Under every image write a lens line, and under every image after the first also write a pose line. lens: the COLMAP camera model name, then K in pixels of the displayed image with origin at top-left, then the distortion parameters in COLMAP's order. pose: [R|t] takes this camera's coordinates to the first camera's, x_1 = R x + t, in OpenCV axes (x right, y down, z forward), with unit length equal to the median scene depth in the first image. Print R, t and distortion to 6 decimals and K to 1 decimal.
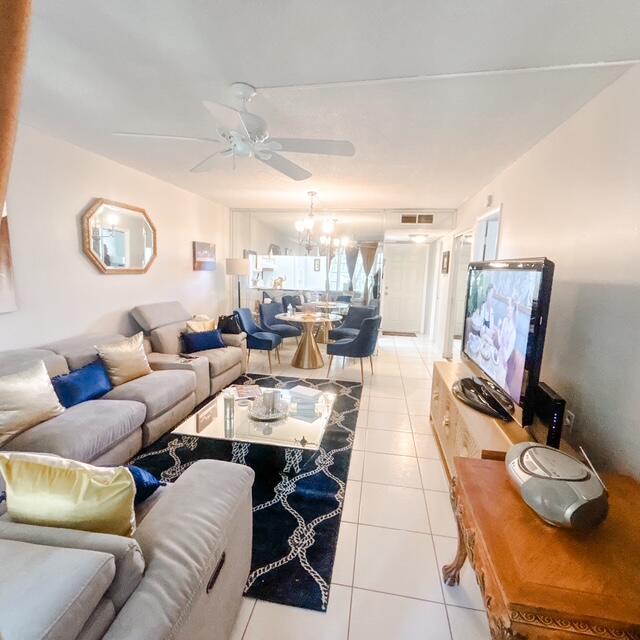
lens RADIAL K [[344.9, 0, 320.0], [0, 344.9, 320.0], [0, 0, 1]] dist [-0.000809, 0.000499]
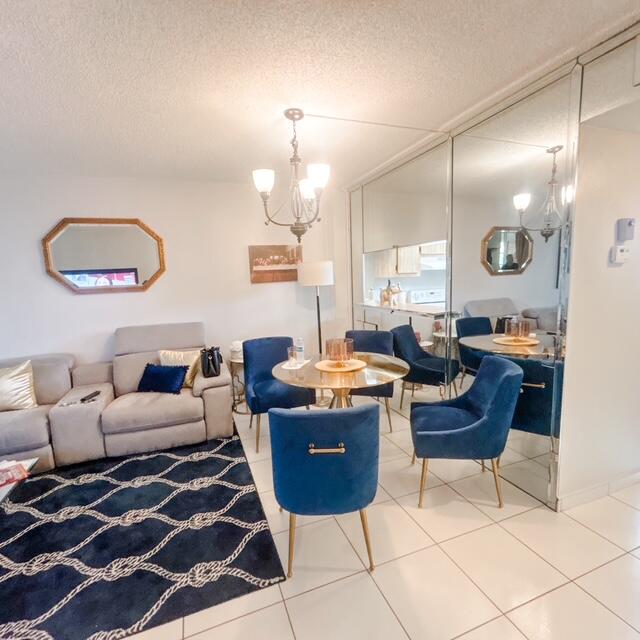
lens RADIAL K [[344.9, 0, 320.0], [0, 344.9, 320.0], [0, 0, 1]] dist [-0.000809, 0.000499]
pose [[0.521781, 0.064009, -0.850675, 0.435033], [-0.072100, 0.996922, 0.030789, -0.106789], [0.850027, 0.045268, 0.524790, 0.816769]]
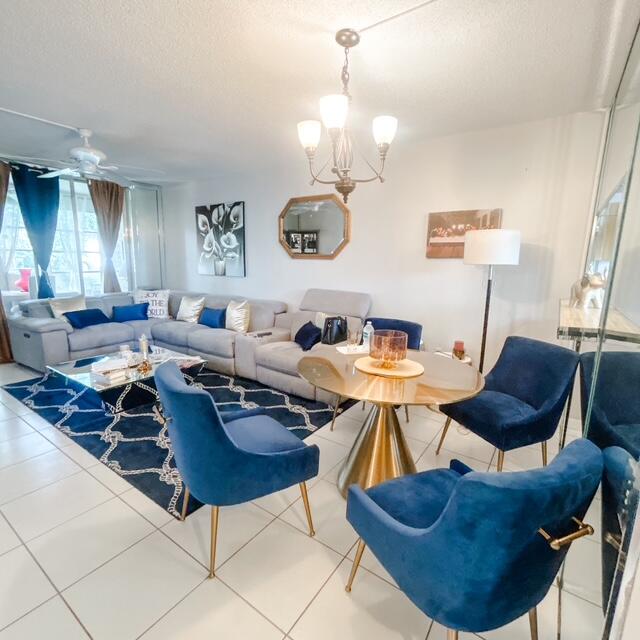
lens RADIAL K [[344.9, 0, 320.0], [0, 344.9, 320.0], [0, 0, 1]] dist [-0.000809, 0.000499]
pose [[-0.407759, 0.128518, -0.904000, 0.386764], [-0.159870, 0.964703, 0.209259, -0.149832], [0.898985, 0.229849, -0.372820, 1.229968]]
